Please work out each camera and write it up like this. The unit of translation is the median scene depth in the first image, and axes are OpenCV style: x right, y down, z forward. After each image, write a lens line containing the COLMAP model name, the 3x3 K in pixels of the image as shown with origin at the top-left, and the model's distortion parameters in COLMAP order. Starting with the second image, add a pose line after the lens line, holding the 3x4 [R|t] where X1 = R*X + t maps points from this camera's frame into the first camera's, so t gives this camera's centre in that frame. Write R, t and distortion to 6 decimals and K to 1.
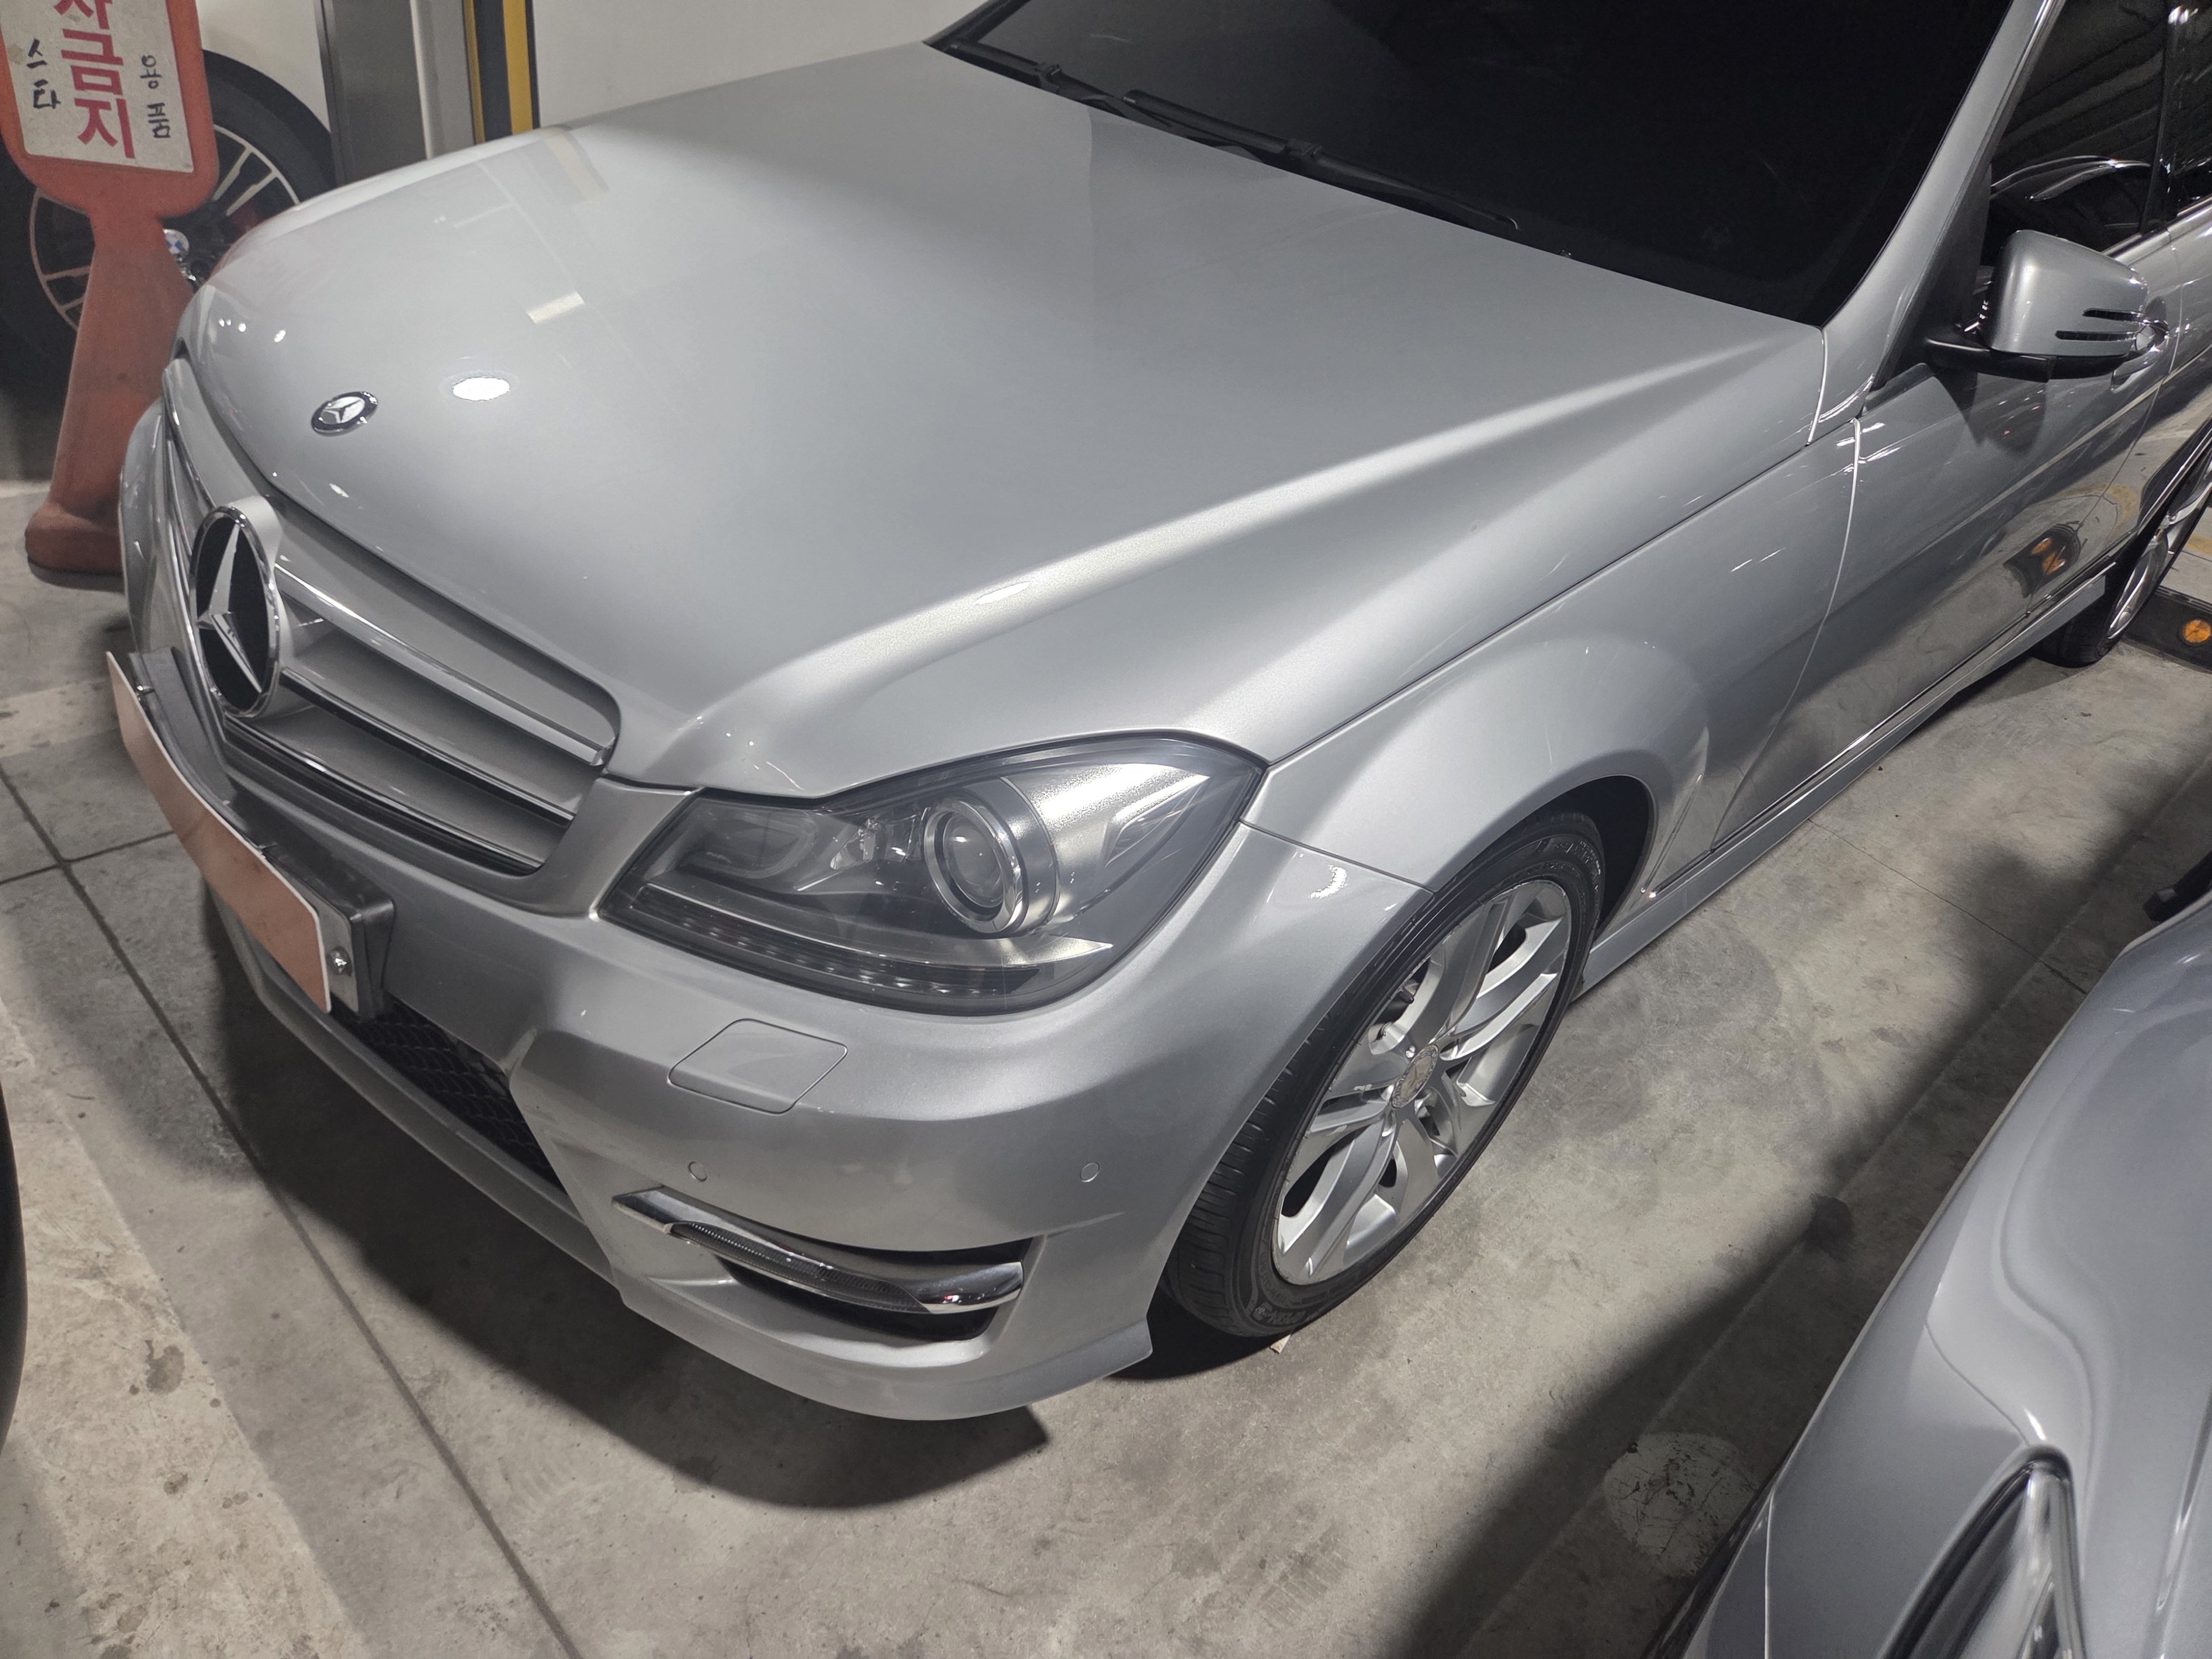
lens RADIAL K [[1487.7, 0, 1064.0], [0, 1487.7, 826.9], [0, 0, 1]] dist [0.034531, -0.040483]
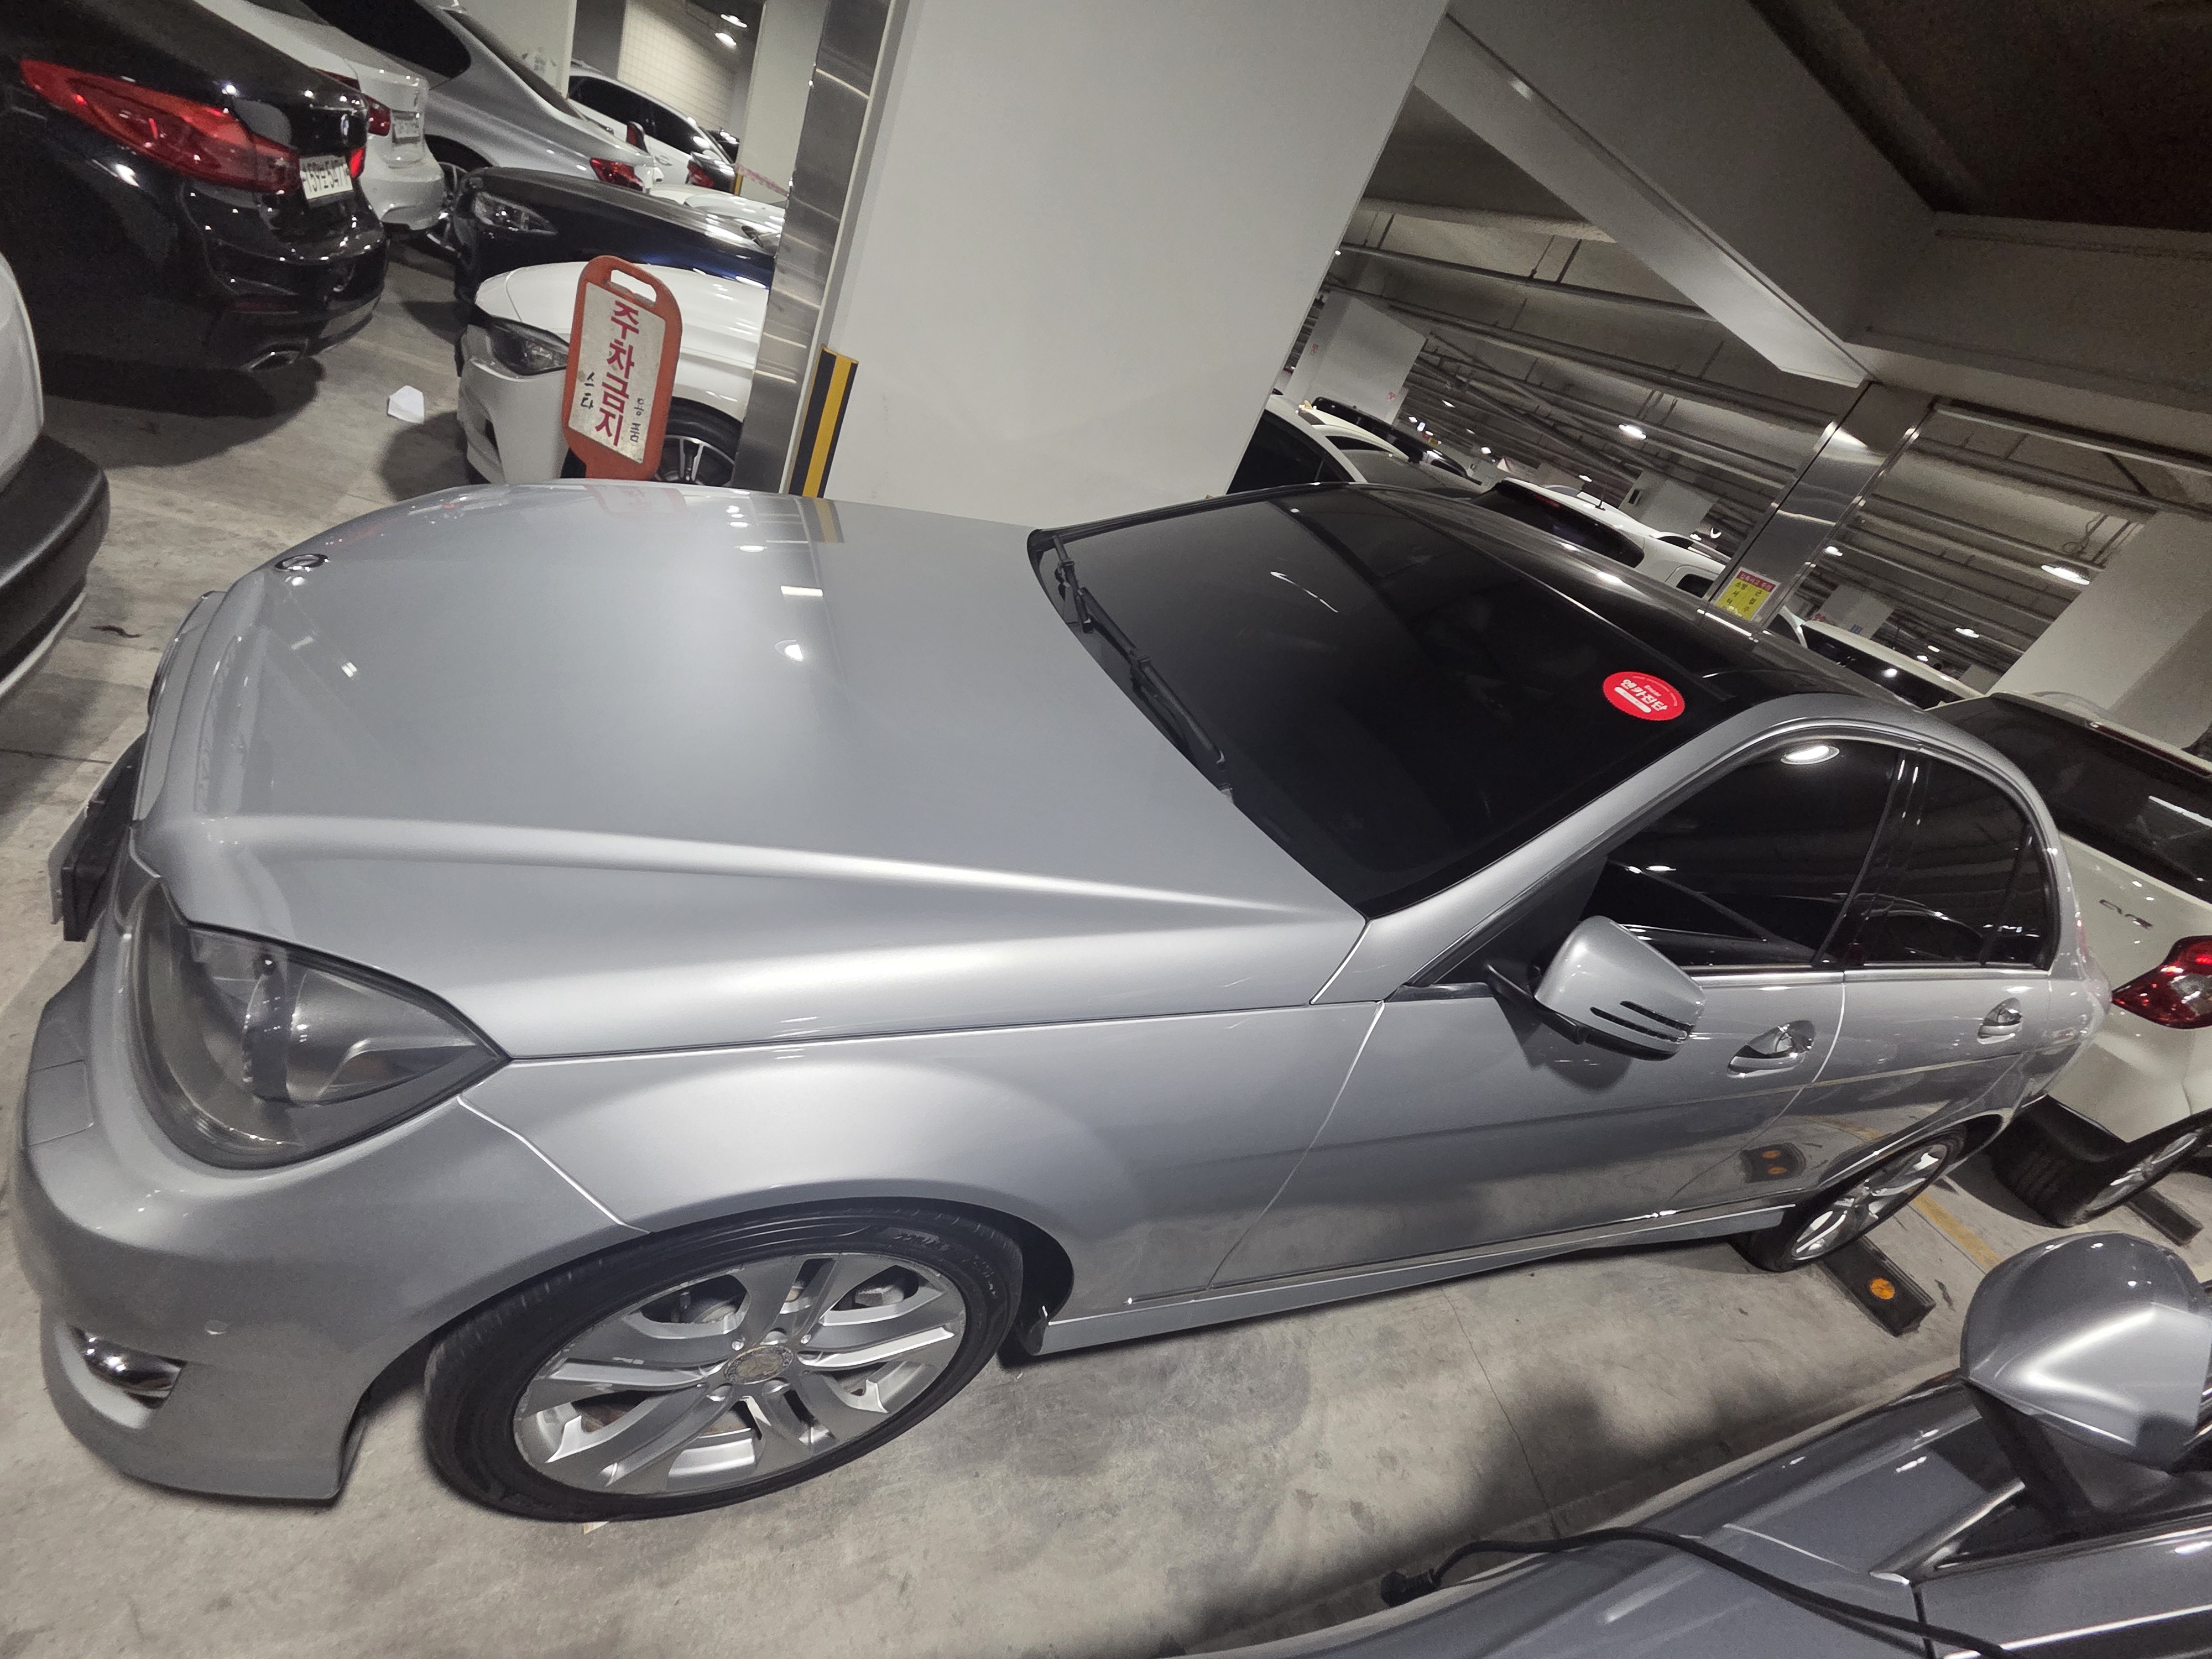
lens RADIAL K [[900.5, 0, 1113.5], [0, 900.5, 814.4], [0, 0, 1]] dist [-0.001404, -0.000158]
pose [[0.896444, 0.380233, -0.227621, 0.353219], [-0.418529, 0.895257, -0.152802, -0.165340], [0.145679, 0.232245, 0.961686, 0.195534]]
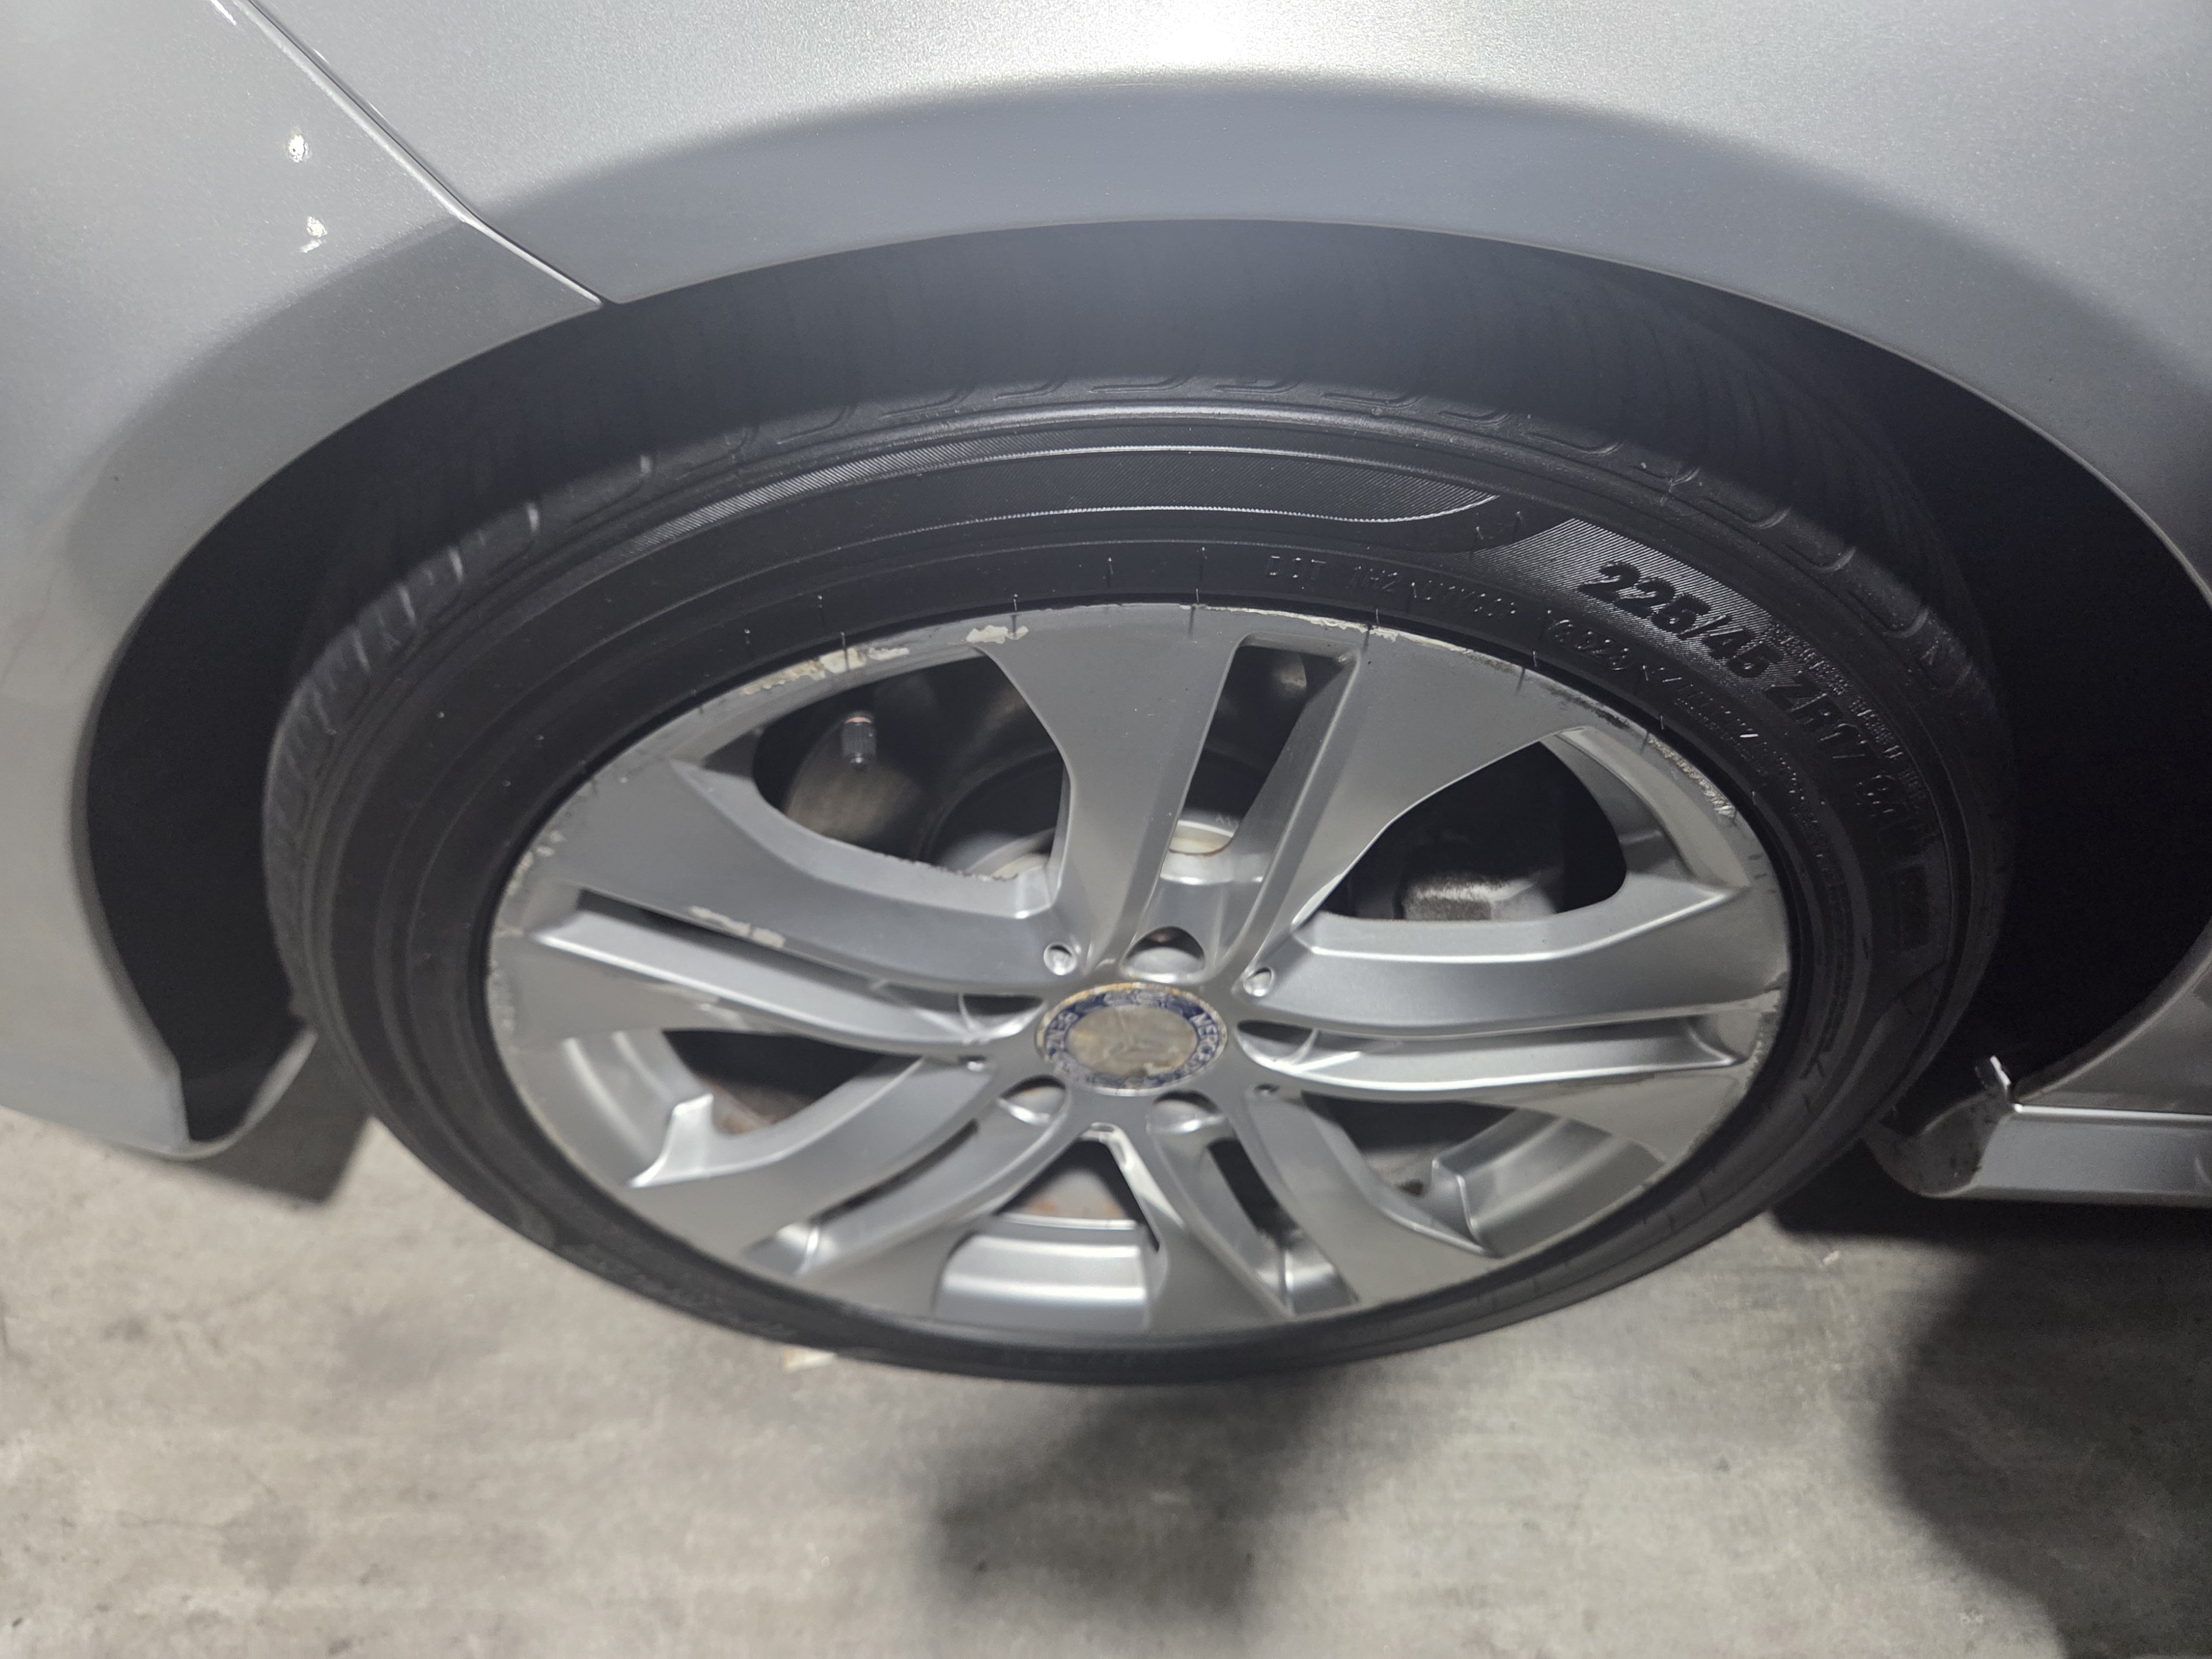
lens RADIAL K [[1487.7, 0, 1102.5], [0, 1487.7, 818.2], [0, 0, 1]] dist [0.034531, -0.040483]
pose [[0.728368, 0.480155, -0.488805, 0.290262], [-0.397146, 0.877180, 0.269870, 0.009416], [0.558350, -0.002438, 0.829602, 0.492551]]
